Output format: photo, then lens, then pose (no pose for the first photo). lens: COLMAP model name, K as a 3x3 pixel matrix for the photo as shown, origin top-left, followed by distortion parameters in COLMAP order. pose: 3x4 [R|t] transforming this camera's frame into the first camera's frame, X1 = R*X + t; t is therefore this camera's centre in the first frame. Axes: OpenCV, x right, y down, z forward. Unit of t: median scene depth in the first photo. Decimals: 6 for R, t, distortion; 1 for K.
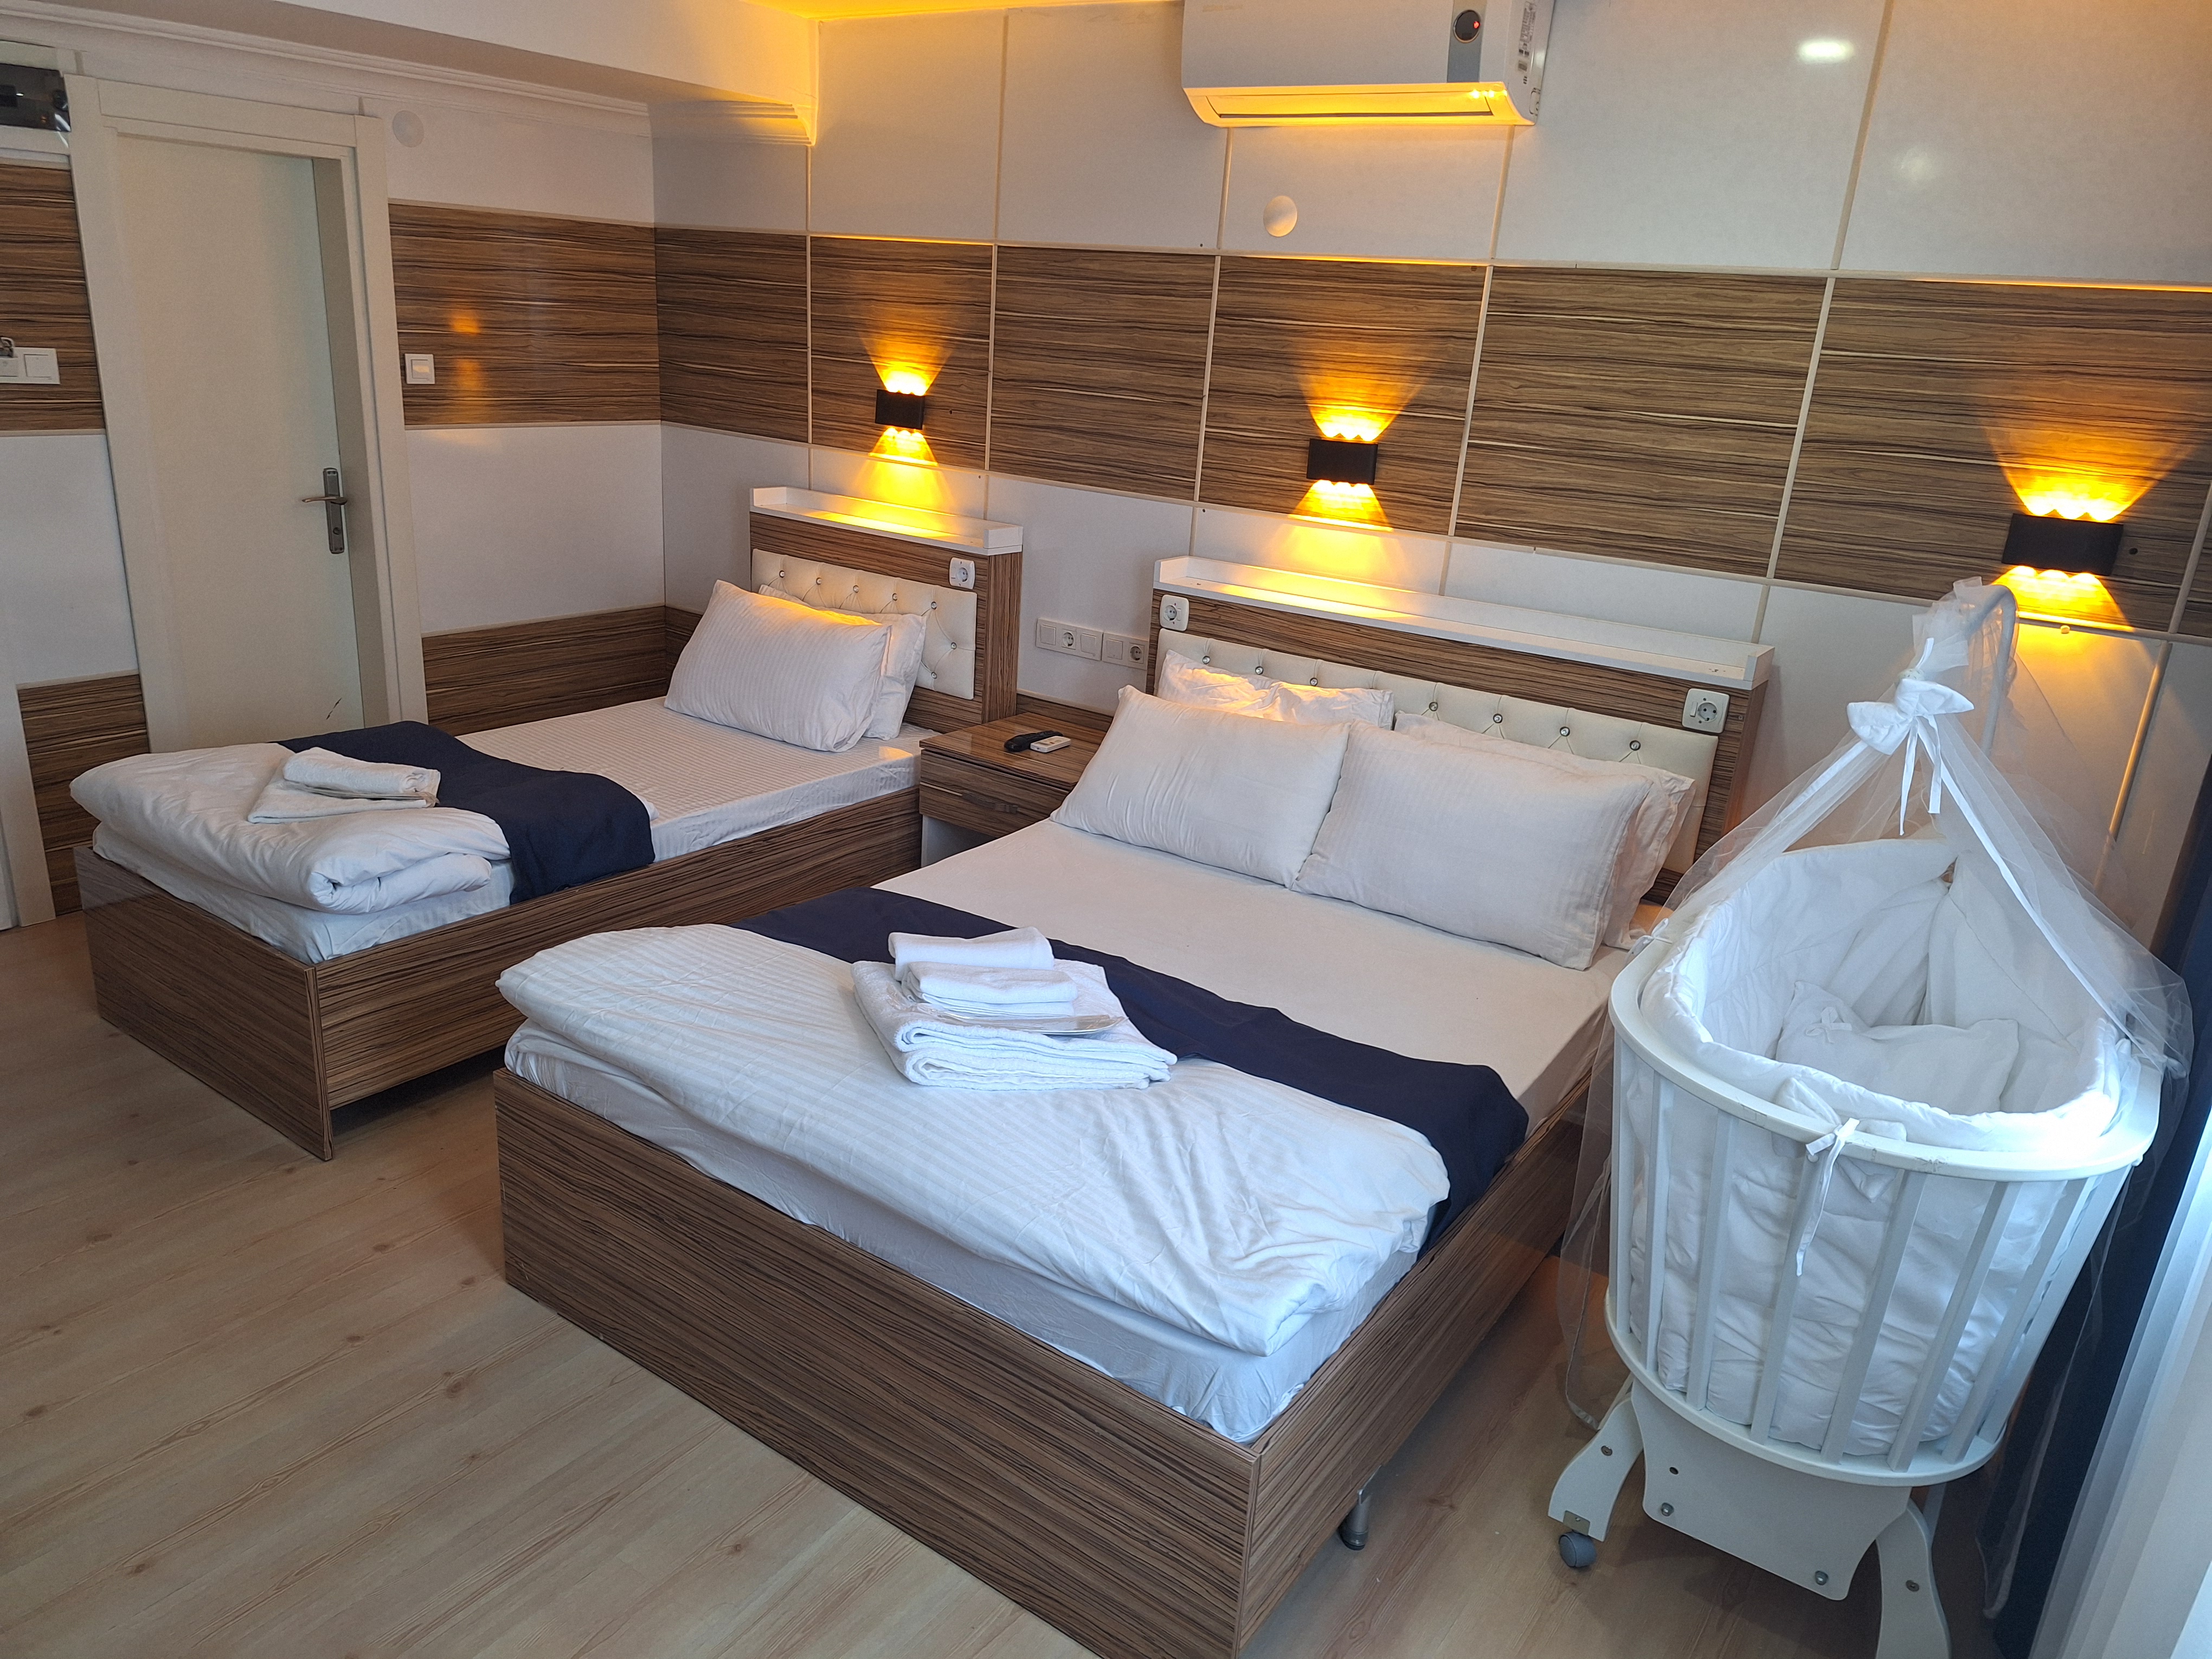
lens RADIAL K [[1526.6, 0, 1096.4], [0, 1526.6, 824.9], [0, 0, 1]] dist [0.105214, -0.131210]
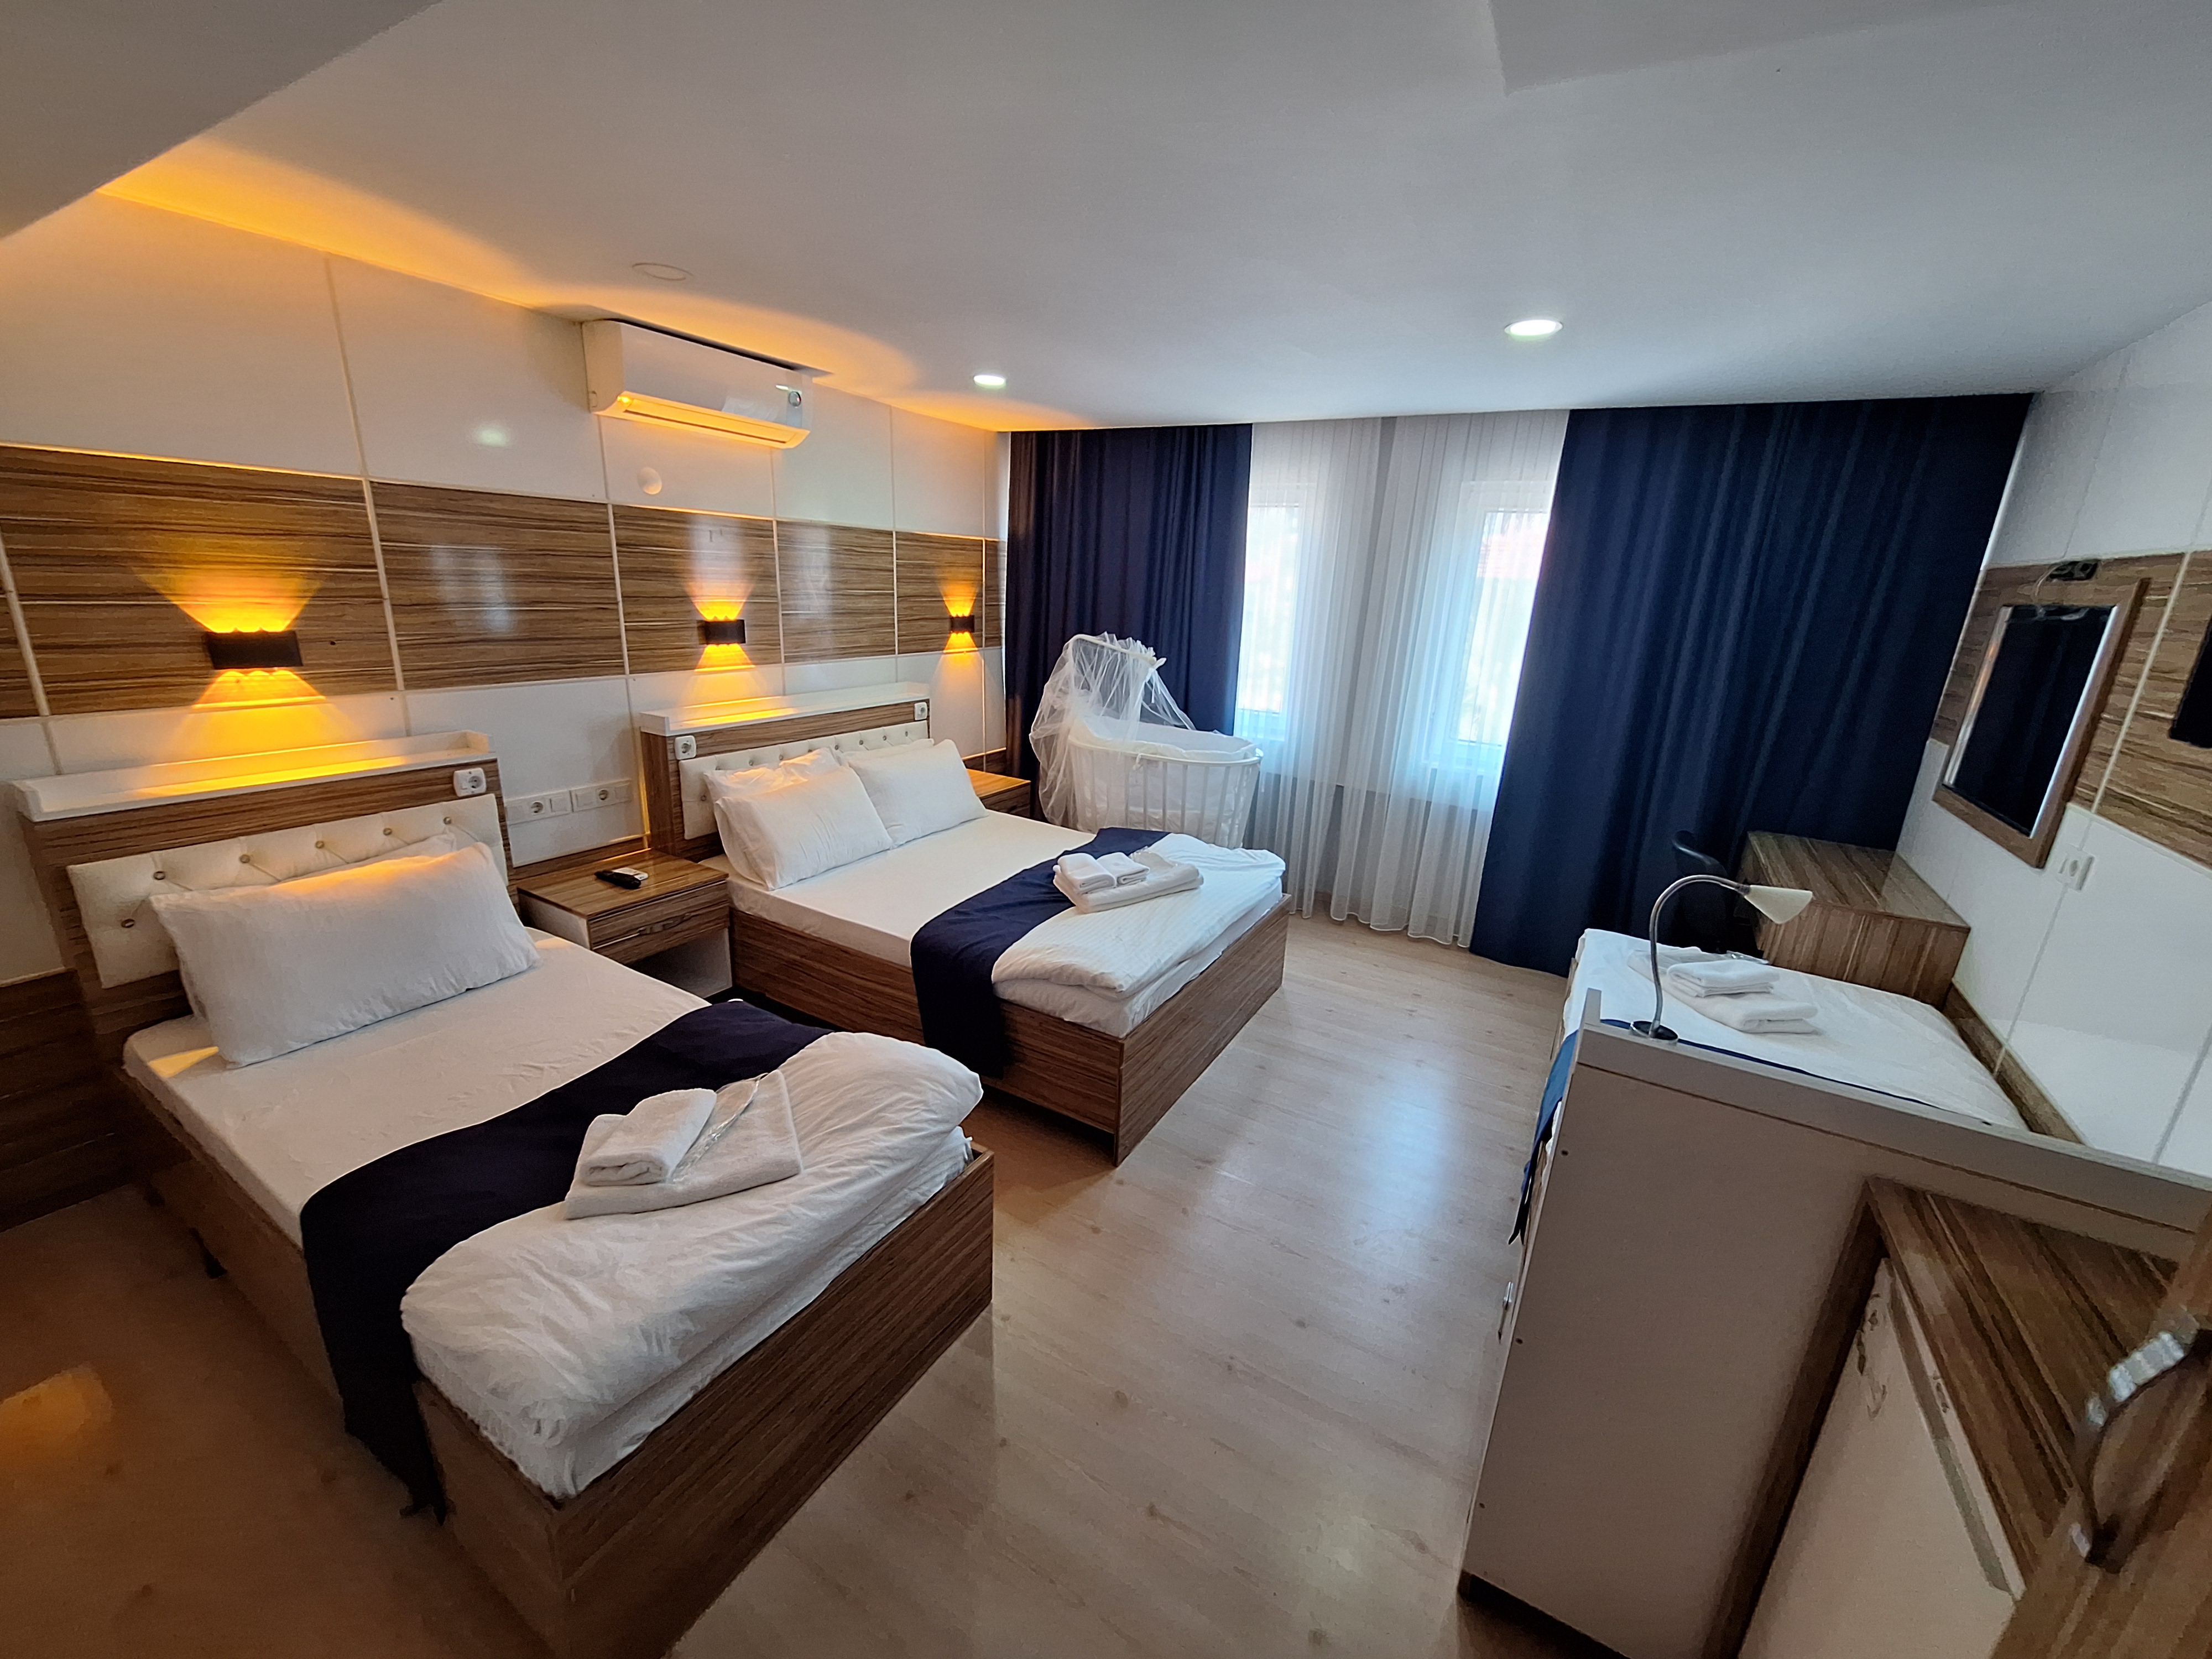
lens RADIAL K [[866.5, 0, 1094.4], [0, 866.5, 826.3], [0, 0, 1]] dist [-0.008797, 0.001872]
pose [[-0.075432, -0.340269, 0.937298, -0.917137], [0.267427, 0.898637, 0.347756, -0.298599], [-0.960621, 0.276891, 0.023211, 0.733552]]
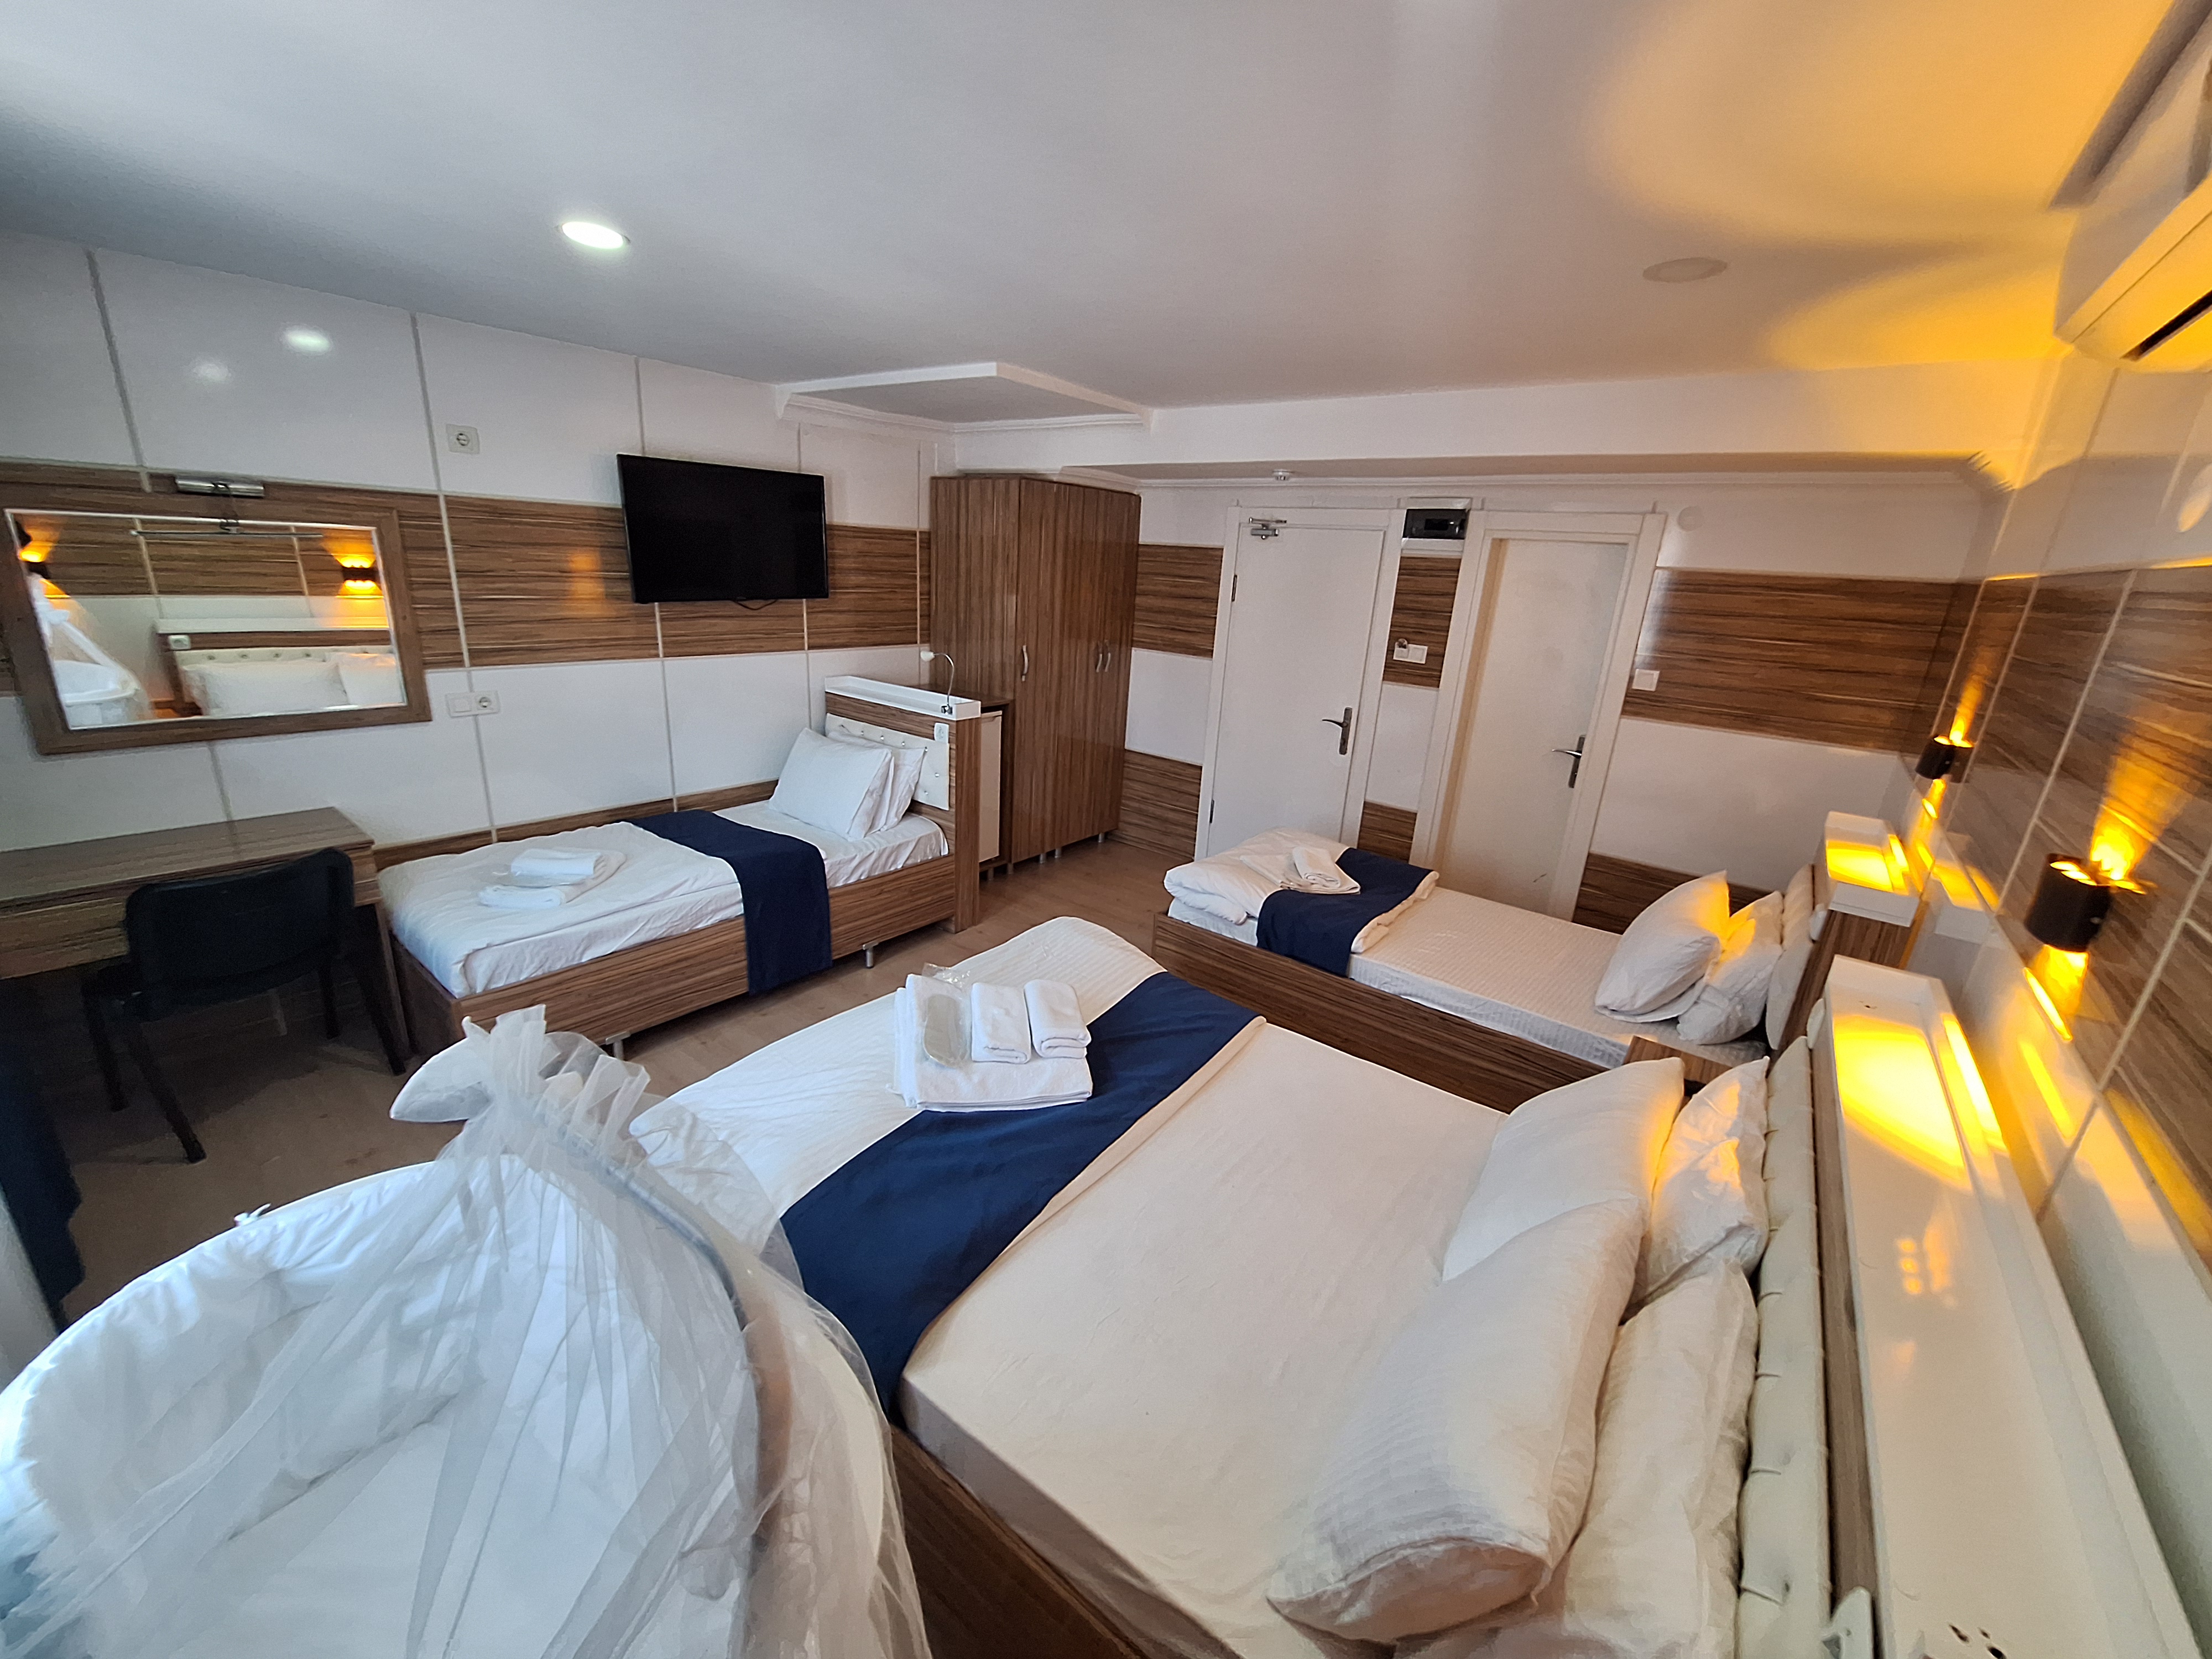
lens RADIAL K [[866.5, 0, 1094.4], [0, 866.5, 826.3], [0, 0, 1]] dist [-0.008797, 0.001872]
pose [[-0.049880, 0.234578, -0.970817, 0.533324], [-0.372491, 0.897525, 0.236007, -0.225906], [0.926694, 0.373393, 0.042610, 0.721401]]
